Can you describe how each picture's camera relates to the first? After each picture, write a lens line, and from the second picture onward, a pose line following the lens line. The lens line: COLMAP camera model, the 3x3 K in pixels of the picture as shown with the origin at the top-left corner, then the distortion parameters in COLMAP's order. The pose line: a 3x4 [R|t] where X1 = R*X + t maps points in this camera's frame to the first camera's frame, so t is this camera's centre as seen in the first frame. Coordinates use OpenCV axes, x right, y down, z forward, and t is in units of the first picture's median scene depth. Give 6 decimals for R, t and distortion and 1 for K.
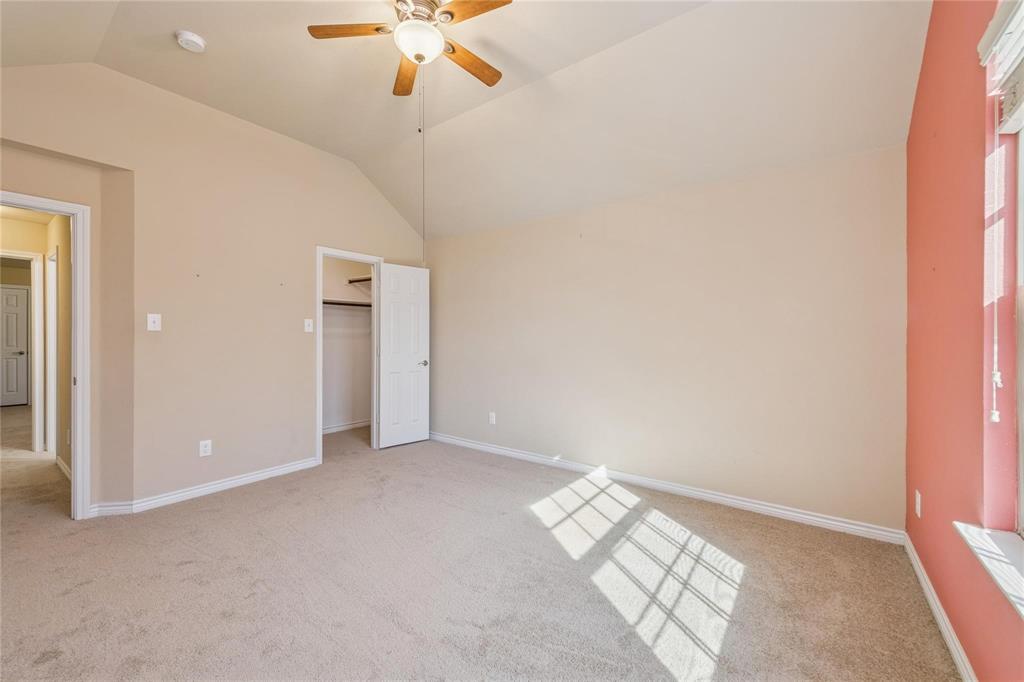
lens RADIAL K [[396.5, 0, 500.3], [0, 396.5, 344.9], [0, 0, 1]] dist [0.000914, 0.000021]
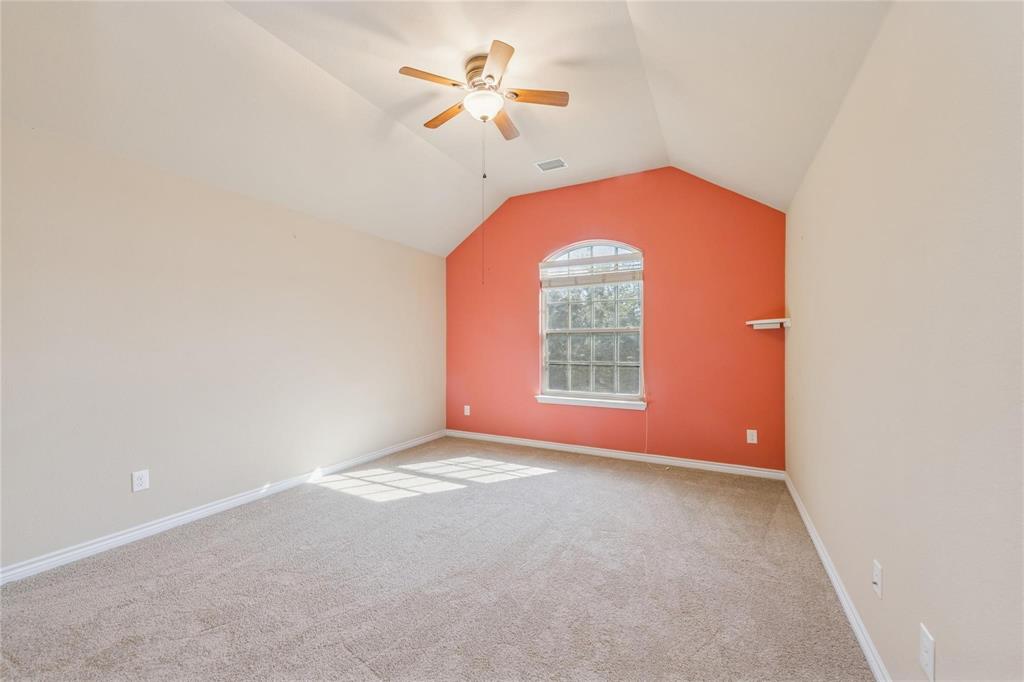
lens RADIAL K [[388.4, 0, 517.2], [0, 388.4, 344.3], [0, 0, 1]] dist [-0.001546, -0.000053]
pose [[-0.179480, -0.002917, 0.983757, -1.128273], [0.018829, 0.999802, 0.006399, -0.018851], [-0.983581, 0.019671, -0.179390, 0.898662]]
